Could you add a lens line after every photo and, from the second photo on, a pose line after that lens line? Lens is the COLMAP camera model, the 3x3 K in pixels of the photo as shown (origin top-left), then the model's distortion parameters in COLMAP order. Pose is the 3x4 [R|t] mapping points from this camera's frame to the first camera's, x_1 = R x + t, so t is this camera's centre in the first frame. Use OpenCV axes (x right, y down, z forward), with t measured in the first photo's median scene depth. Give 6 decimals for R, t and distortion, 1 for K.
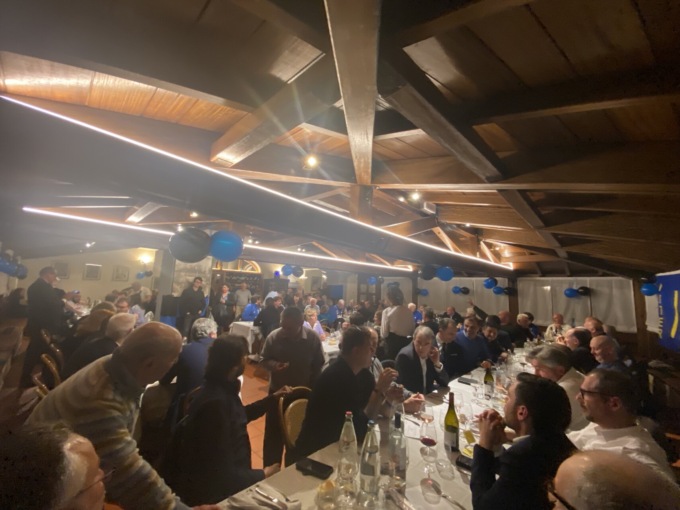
lens RADIAL K [[272.7, 0, 343.3], [0, 272.7, 258.5], [0, 0, 1]] dist [0.016805, -0.000830]
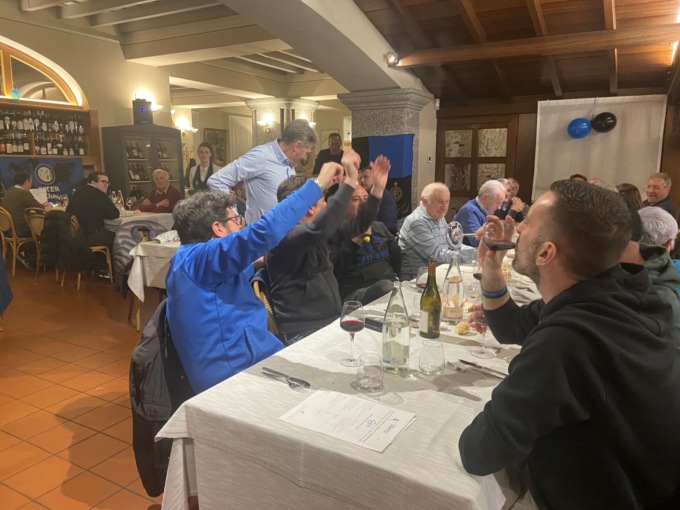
lens RADIAL K [[510.5, 0, 341.7], [0, 510.5, 252.4], [0, 0, 1]] dist [0.097680, -0.115937]
pose [[0.970895, -0.083062, 0.224639, -0.452126], [0.015361, 0.957601, 0.287689, 0.122292], [-0.239011, -0.275865, 0.931006, 0.934355]]
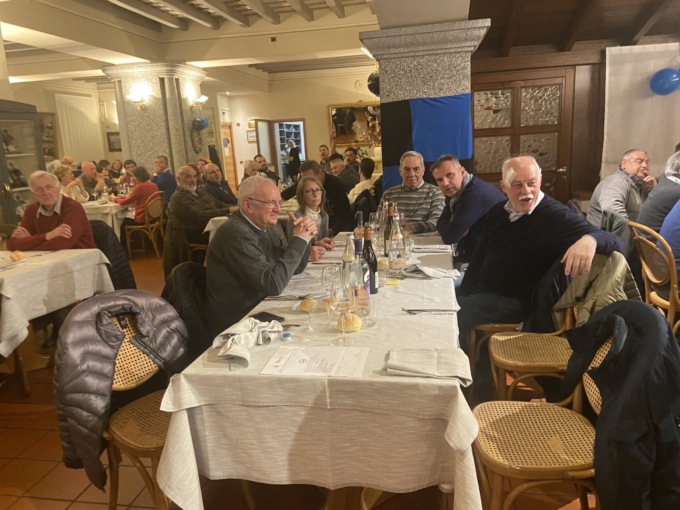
lens RADIAL K [[510.5, 0, 348.9], [0, 510.5, 252.0], [0, 0, 1]] dist [0.097680, -0.115937]
pose [[0.828255, -0.199131, 0.523775, -0.634751], [0.024832, 0.946851, 0.320712, 0.174818], [-0.559801, -0.252625, 0.789179, 1.477452]]
